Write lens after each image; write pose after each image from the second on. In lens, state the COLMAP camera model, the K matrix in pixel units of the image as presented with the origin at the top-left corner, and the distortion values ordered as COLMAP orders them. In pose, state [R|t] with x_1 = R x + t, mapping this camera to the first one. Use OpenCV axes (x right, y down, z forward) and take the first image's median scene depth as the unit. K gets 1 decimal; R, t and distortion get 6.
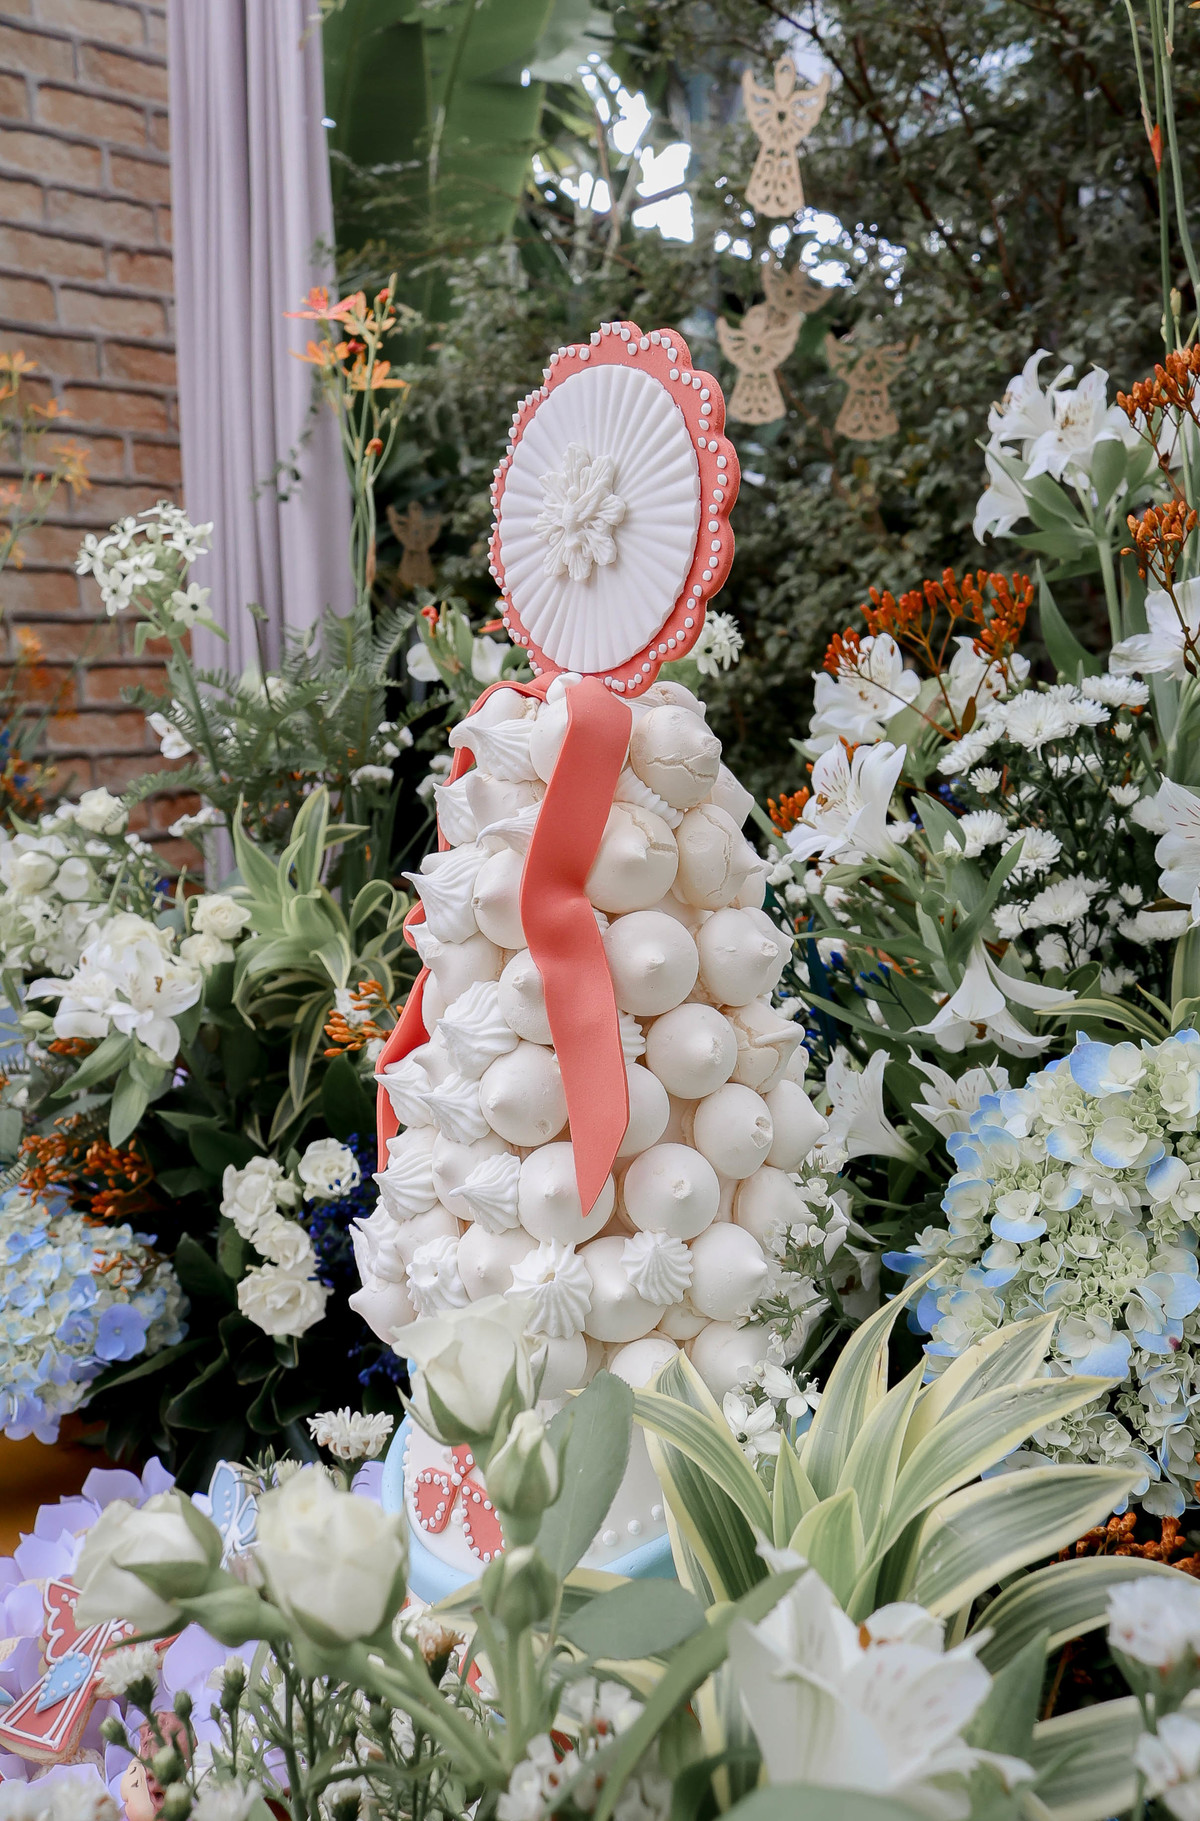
lens RADIAL K [[1472.6, 0, 591.5], [0, 1472.6, 952.9], [0, 0, 1]] dist [-0.002960, 0.005801]
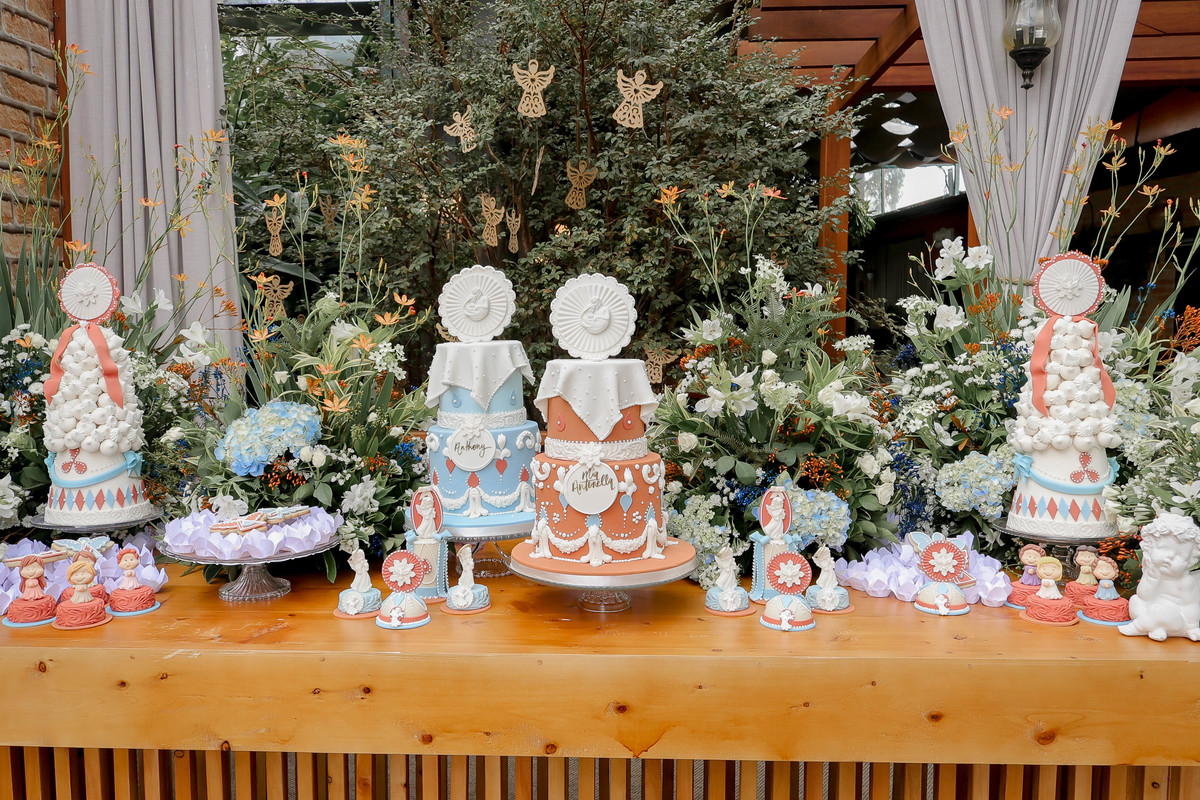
lens RADIAL K [[970.4, 0, 585.7], [0, 970.4, 397.2], [0, 0, 1]] dist [-0.002960, 0.005801]
pose [[0.721365, -0.045865, 0.691035, -2.886598], [0.110999, 0.992562, -0.049994, 0.063405], [-0.683602, 0.112769, 0.721091, -0.225037]]
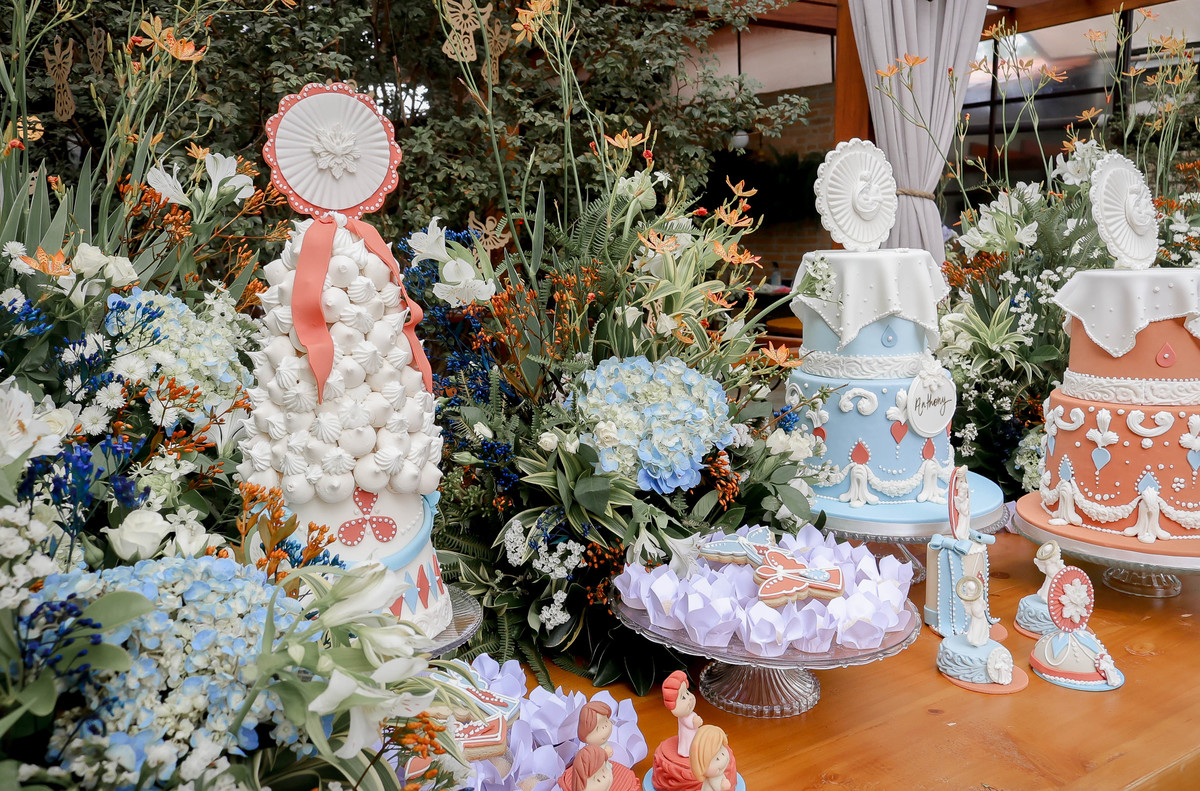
lens RADIAL K [[970.4, 0, 590.9], [0, 970.4, 387.4], [0, 0, 1]] dist [-0.002960, 0.005801]
pose [[0.189188, -0.137431, 0.972276, -3.213073], [0.169806, 0.979819, 0.105456, -0.325049], [-0.967147, 0.145148, 0.208706, 2.316158]]
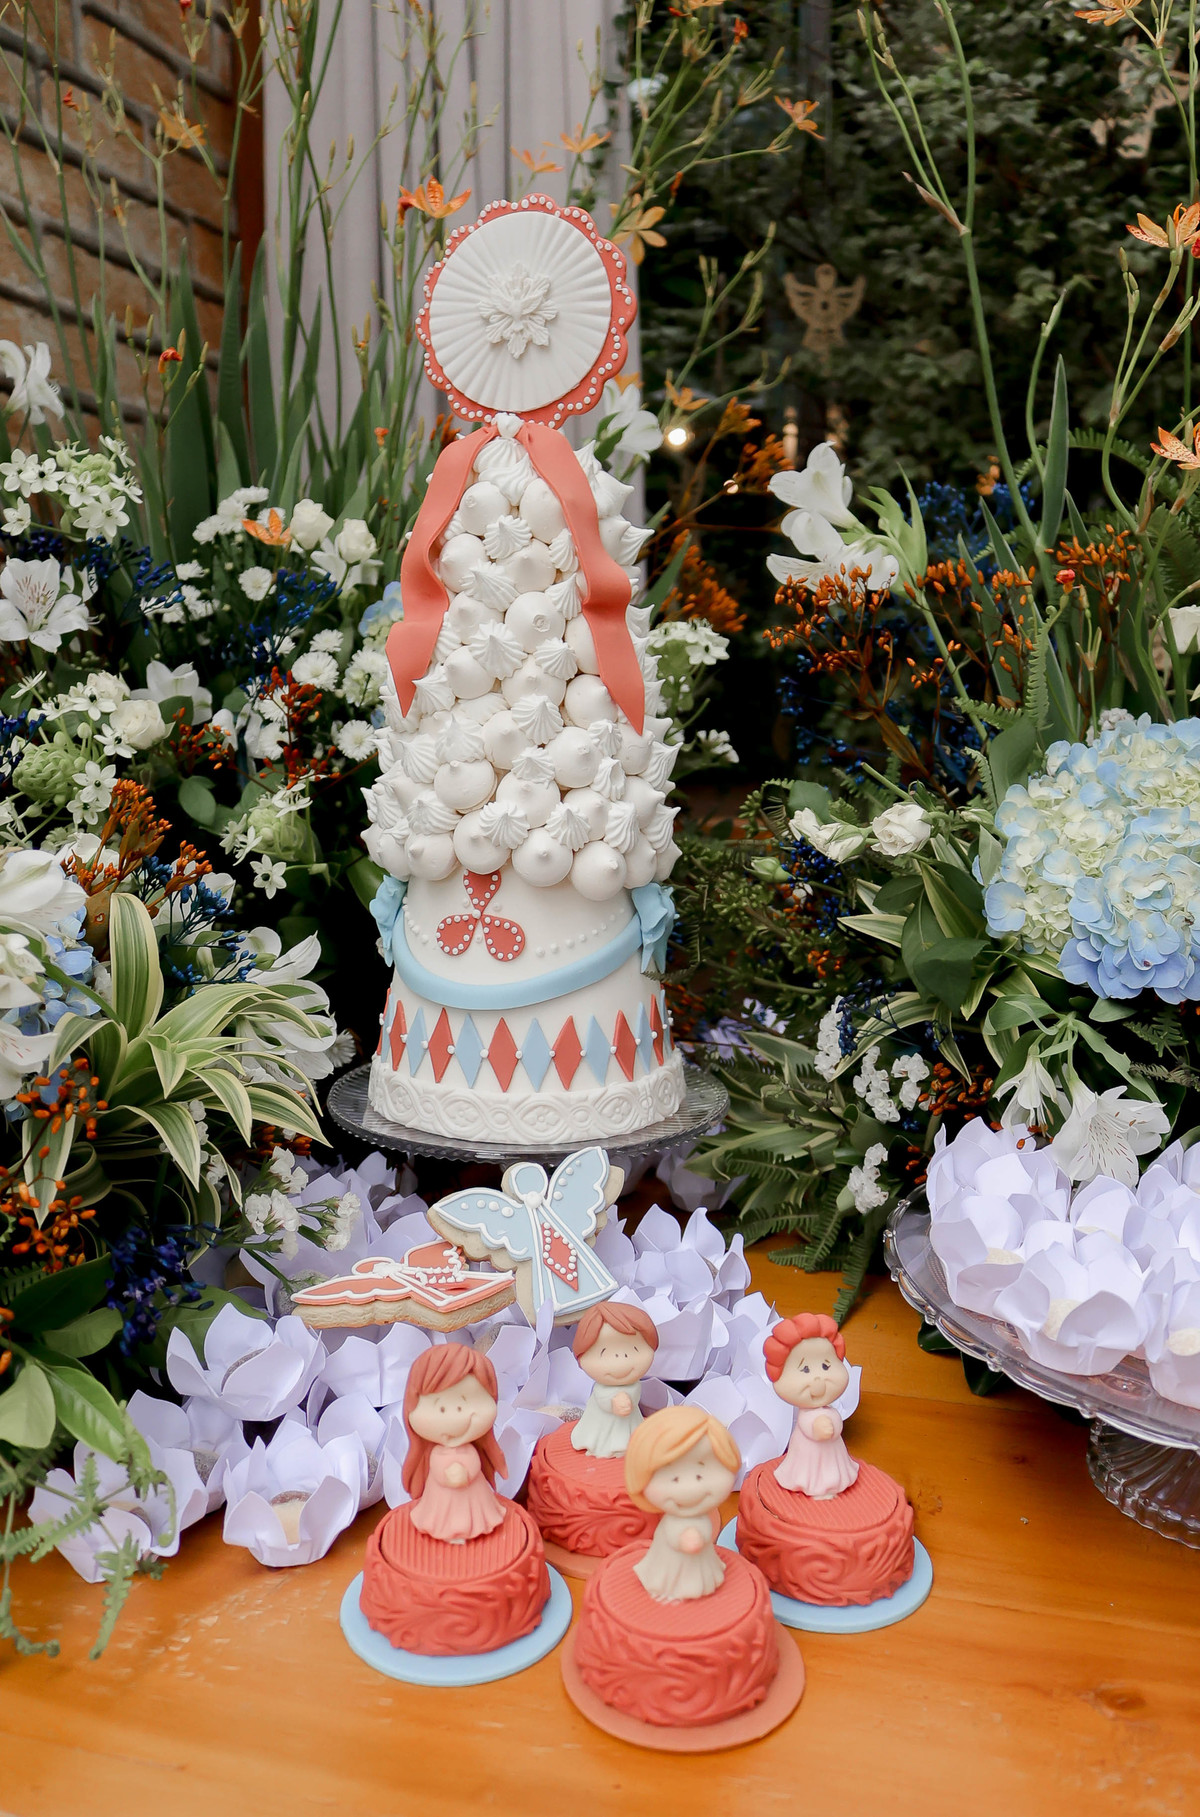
lens RADIAL K [[1469.4, 0, 562.7], [0, 1469.4, 926.5], [0, 0, 1]] dist [-0.002960, 0.005801]
pose [[0.853315, -0.089462, 0.513663, -2.579501], [0.079954, 0.995970, 0.040640, -0.097056], [-0.515228, 0.006391, 0.857029, 1.818334]]
